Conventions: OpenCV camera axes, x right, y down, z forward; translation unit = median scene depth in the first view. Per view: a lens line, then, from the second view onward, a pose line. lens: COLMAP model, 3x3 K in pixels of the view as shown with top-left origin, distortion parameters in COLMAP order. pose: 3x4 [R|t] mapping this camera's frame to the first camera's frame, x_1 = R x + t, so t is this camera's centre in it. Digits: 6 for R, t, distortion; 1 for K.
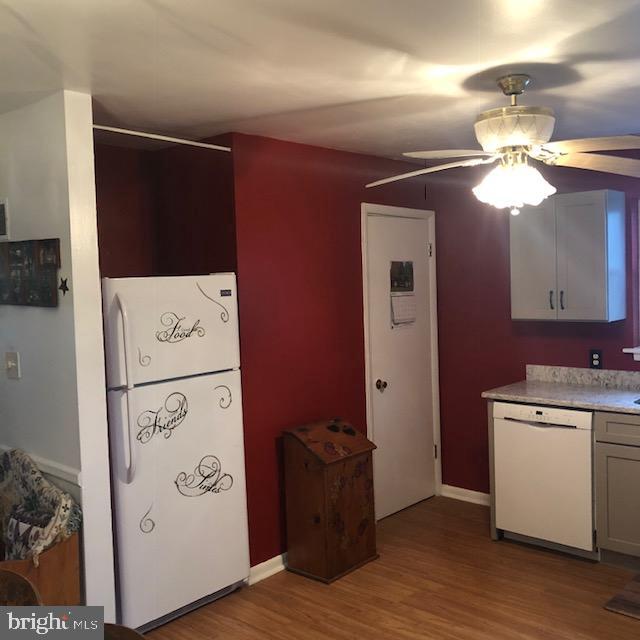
lens RADIAL K [[685.3, 0, 320.0], [0, 685.3, 320.0], [0, 0, 1]] dist [0.050333, -0.038270]
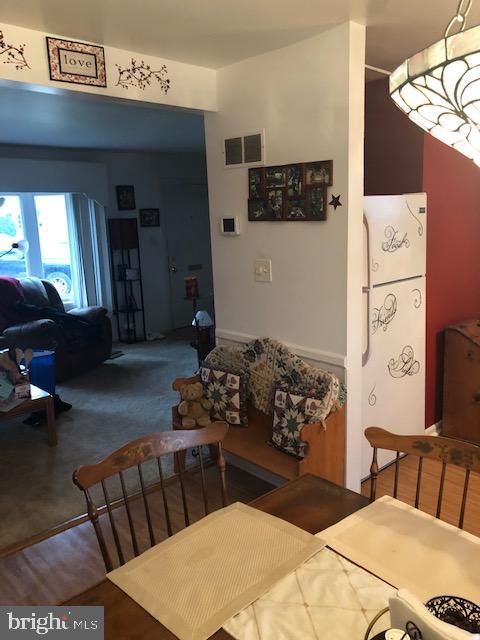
lens RADIAL K [[509.2, 0, 239.1], [0, 509.2, 315.5], [0, 0, 1]] dist [0.038908, -0.006755]
pose [[0.995281, 0.010082, -0.096511, -0.414815], [0.002854, 0.991116, 0.132968, 0.024715], [0.096994, -0.132615, 0.986410, 0.090145]]
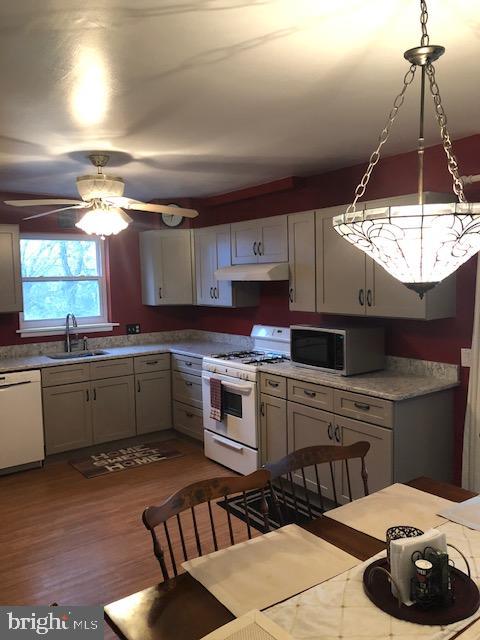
lens RADIAL K [[509.2, 0, 239.1], [0, 509.2, 315.5], [0, 0, 1]] dist [0.038908, -0.006755]
pose [[0.206969, -0.043757, 0.977369, -0.777443], [0.070350, 0.997079, 0.029742, 0.013187], [-0.975815, 0.062602, 0.209442, 0.392724]]
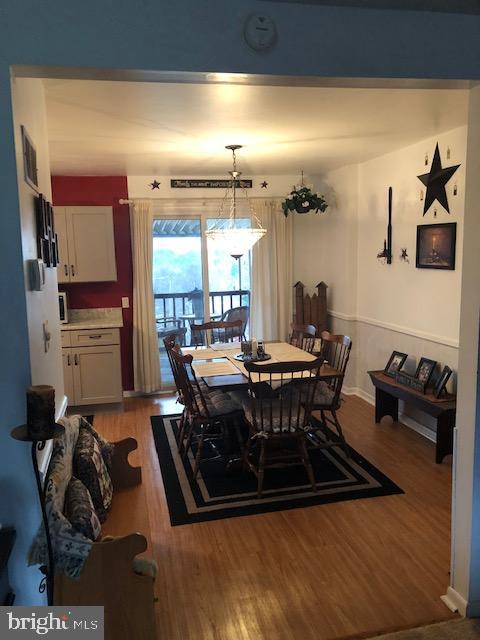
lens RADIAL K [[524.4, 0, 240.0], [0, 524.4, 320.0], [0, 0, 1]] dist [0.042105, -0.001388]
pose [[-0.820358, -0.026443, 0.571239, -1.082313], [0.080559, 0.983625, 0.161224, -0.046582], [-0.566148, 0.178279, -0.804794, 1.459200]]
